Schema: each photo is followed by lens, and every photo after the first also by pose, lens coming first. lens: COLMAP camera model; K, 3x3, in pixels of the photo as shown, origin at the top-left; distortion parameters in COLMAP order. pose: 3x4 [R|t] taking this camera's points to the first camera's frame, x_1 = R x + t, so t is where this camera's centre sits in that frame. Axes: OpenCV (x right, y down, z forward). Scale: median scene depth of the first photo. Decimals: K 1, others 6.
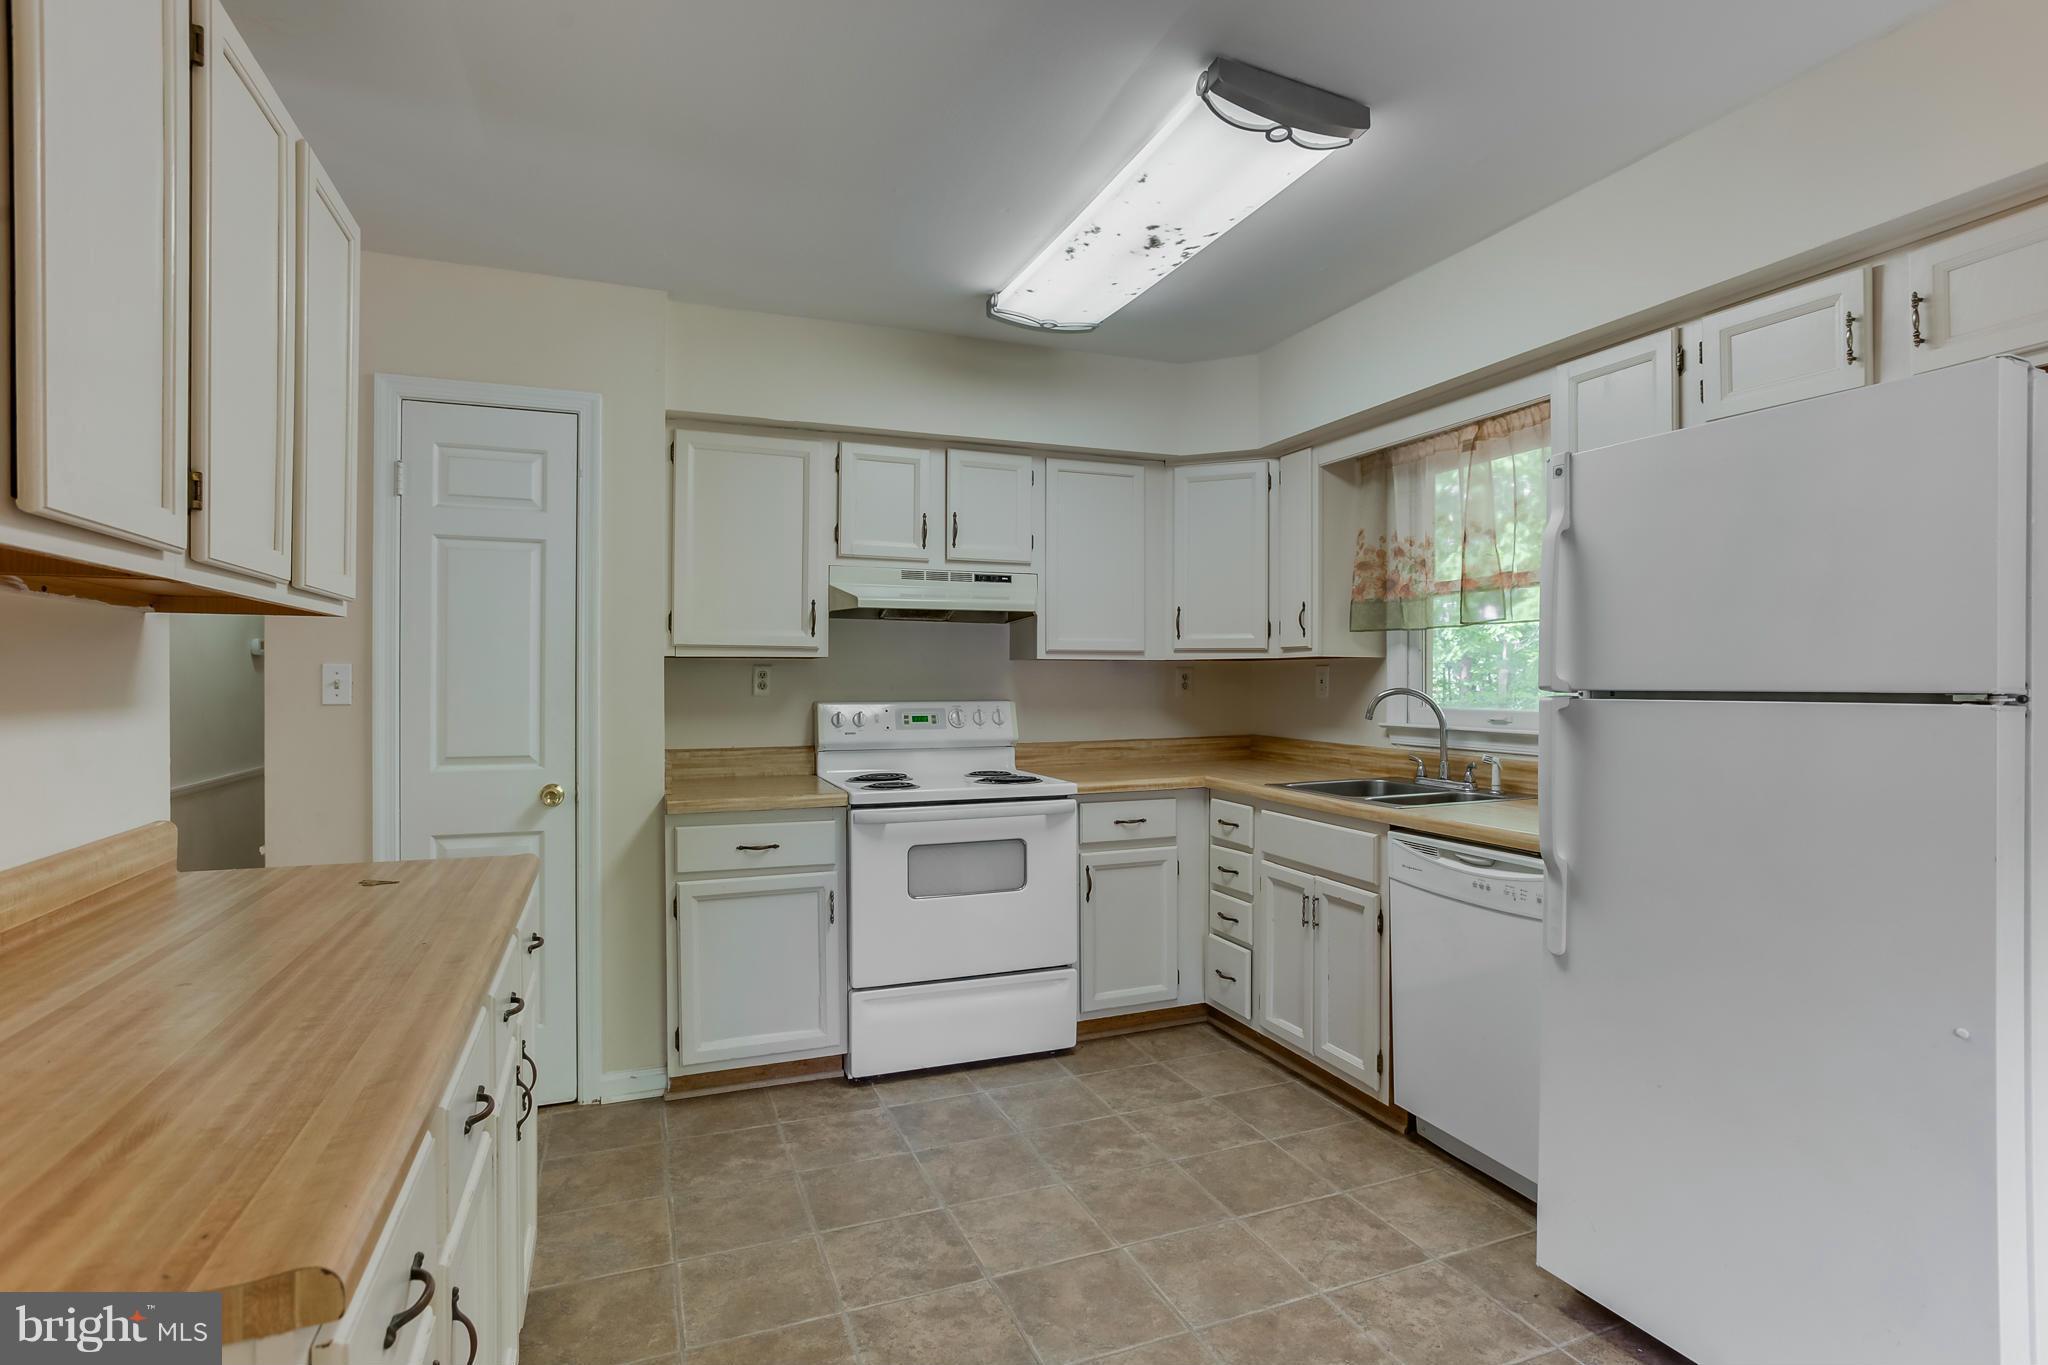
lens RADIAL K [[1005.1, 0, 1022.8], [0, 1005.1, 685.5], [0, 0, 1]] dist [-0.049547, 0.033621]
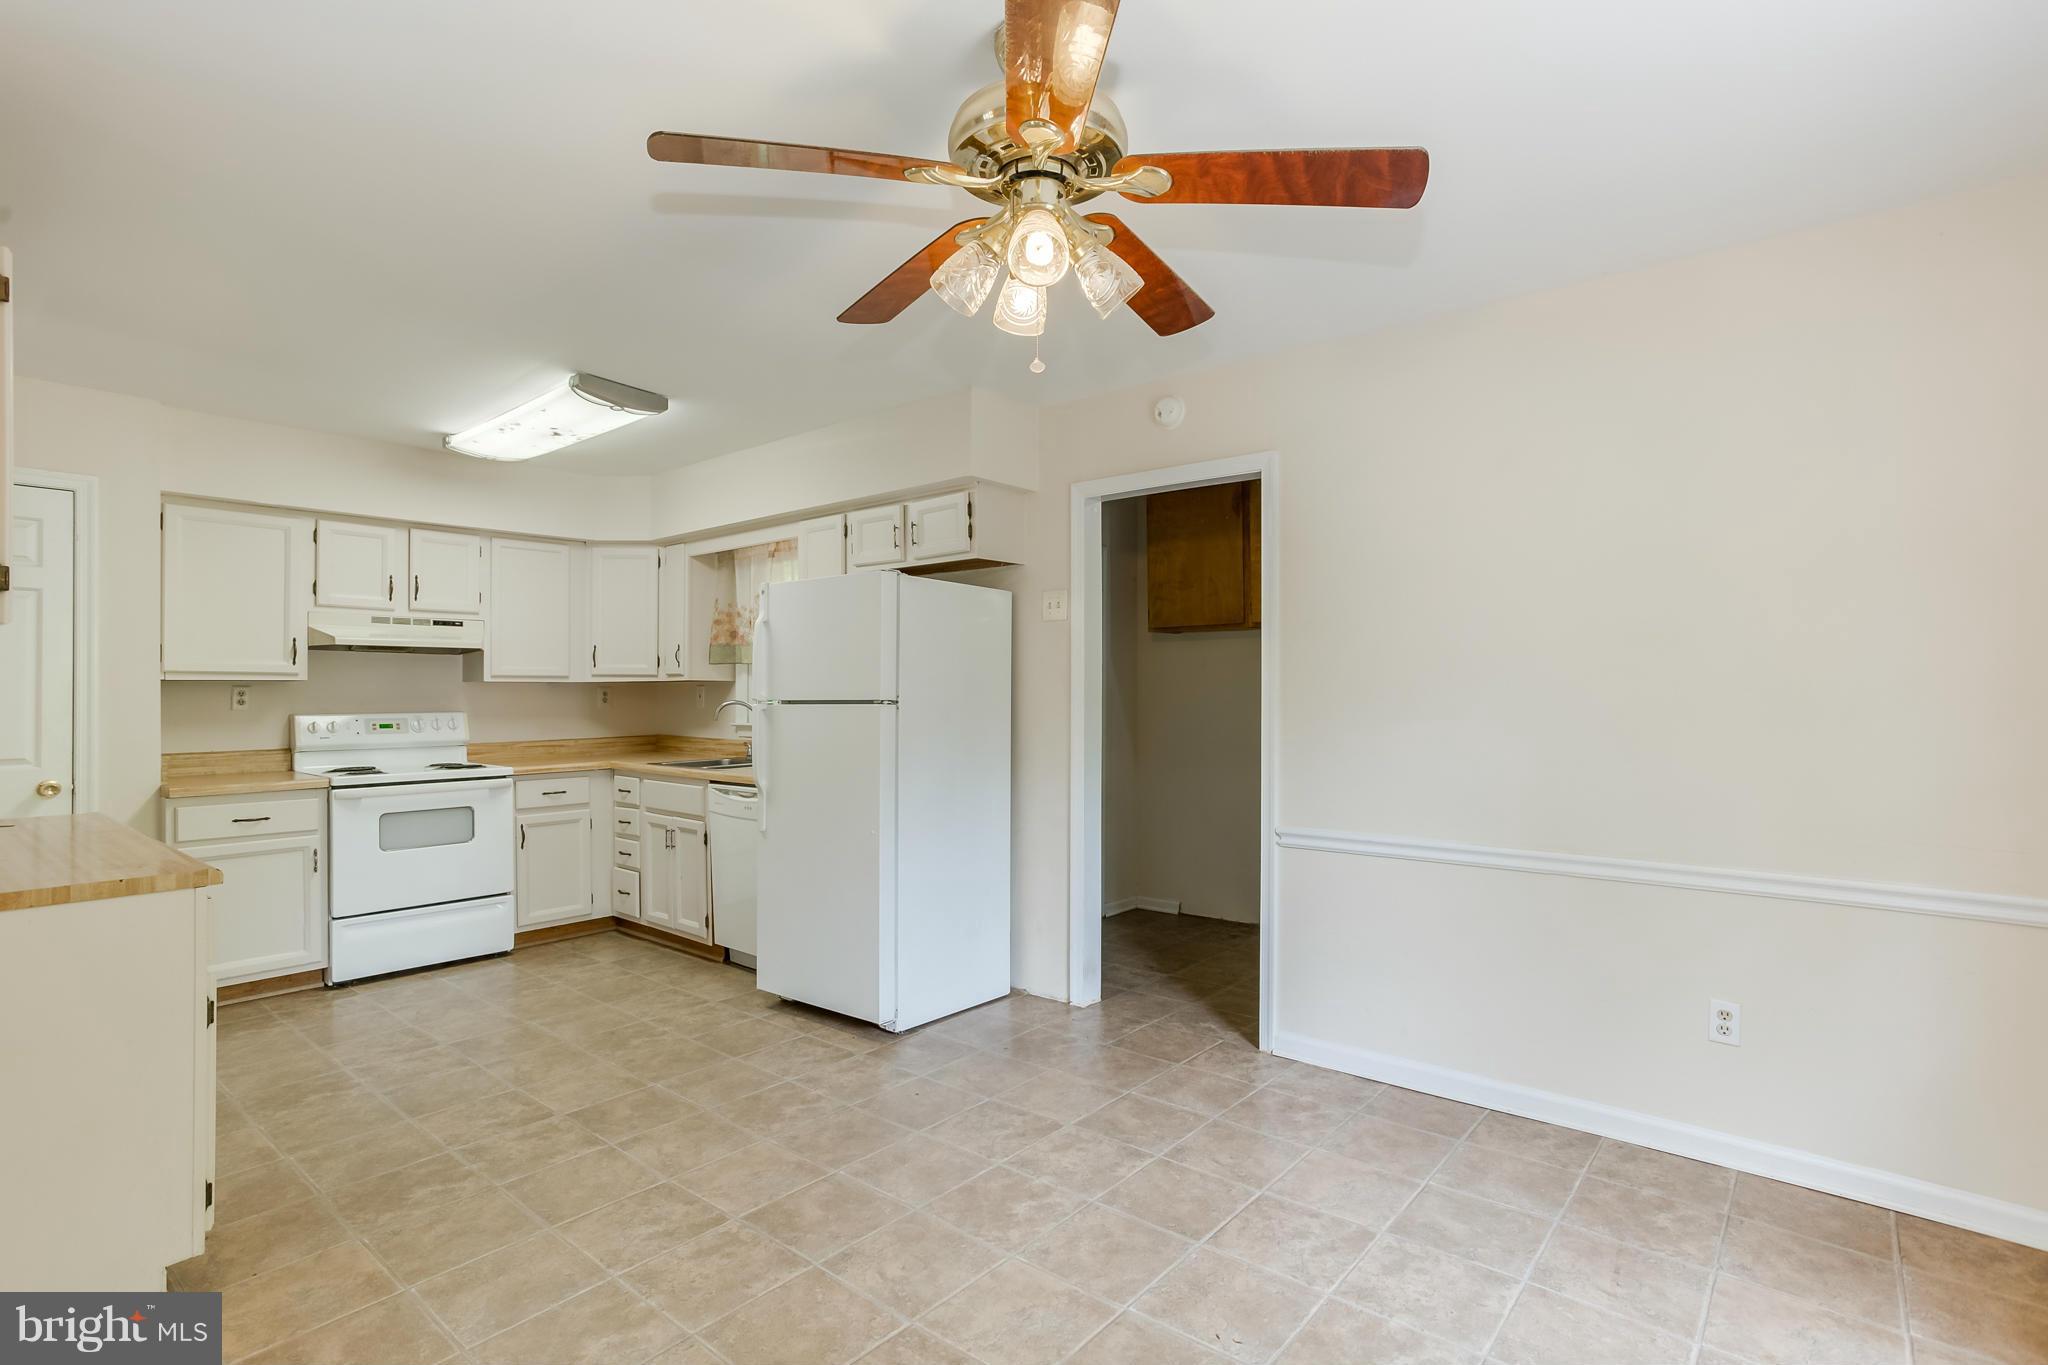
lens RADIAL K [[1005.1, 0, 1022.8], [0, 1005.1, 685.5], [0, 0, 1]] dist [-0.049547, 0.033621]
pose [[0.882562, -0.000642, 0.470196, 0.028341], [0.007617, 0.999887, -0.012932, 0.002953], [-0.470135, 0.014995, 0.882467, -0.617198]]
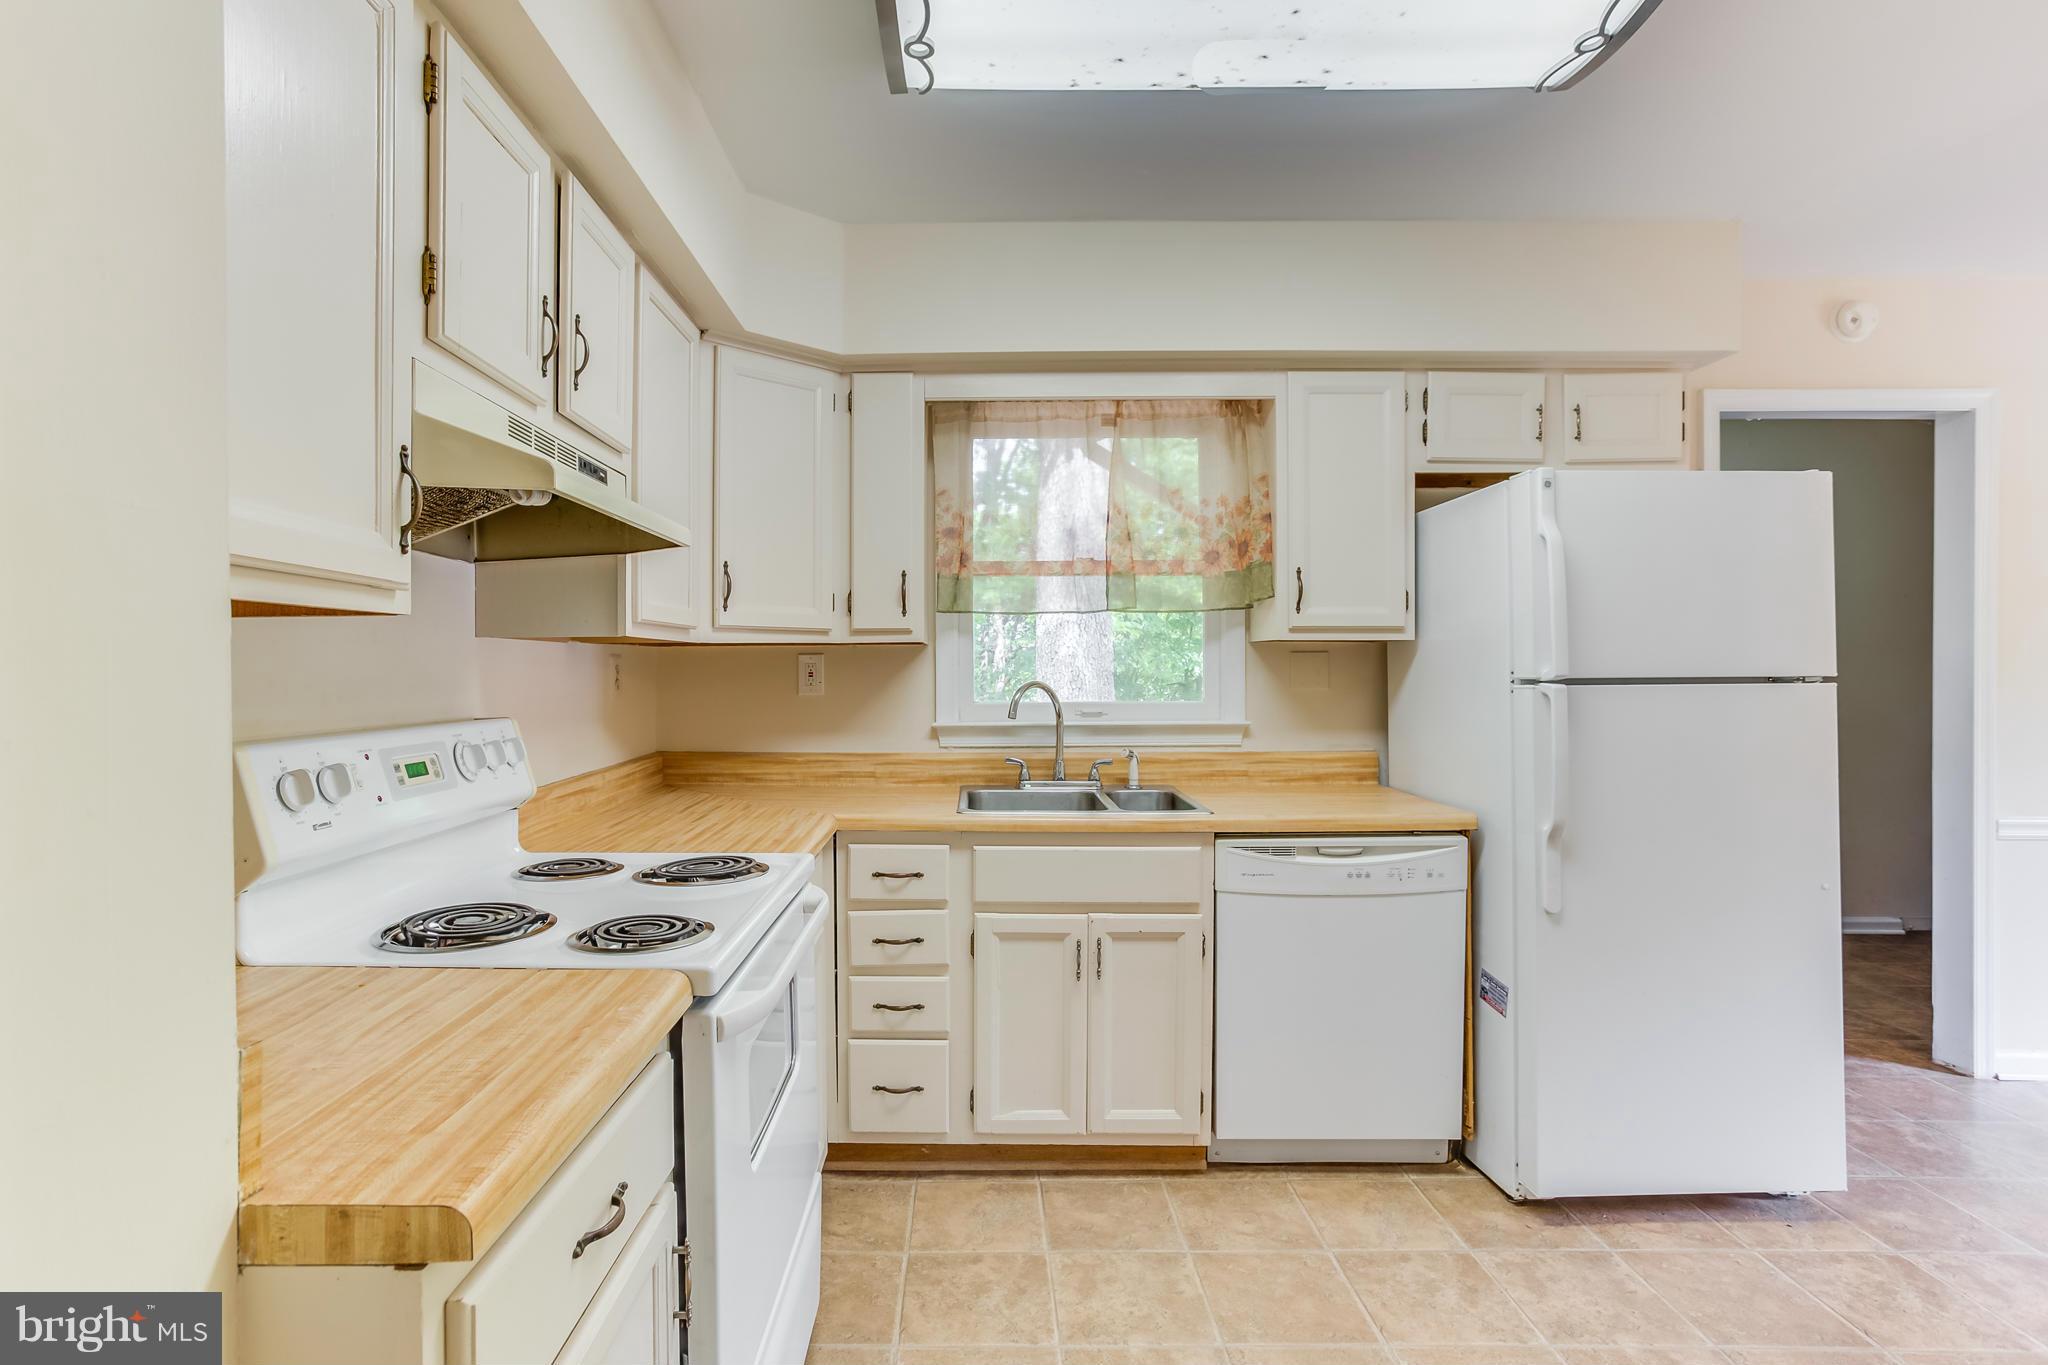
lens RADIAL K [[1031.2, 0, 957.8], [0, 1031.2, 673.6], [0, 0, 1]] dist [-0.057229, 0.037287]
pose [[0.379948, -0.007463, 0.924978, -0.456896], [0.010291, 0.999940, 0.003841, -0.007429], [-0.924951, 0.008060, 0.380001, 0.691228]]
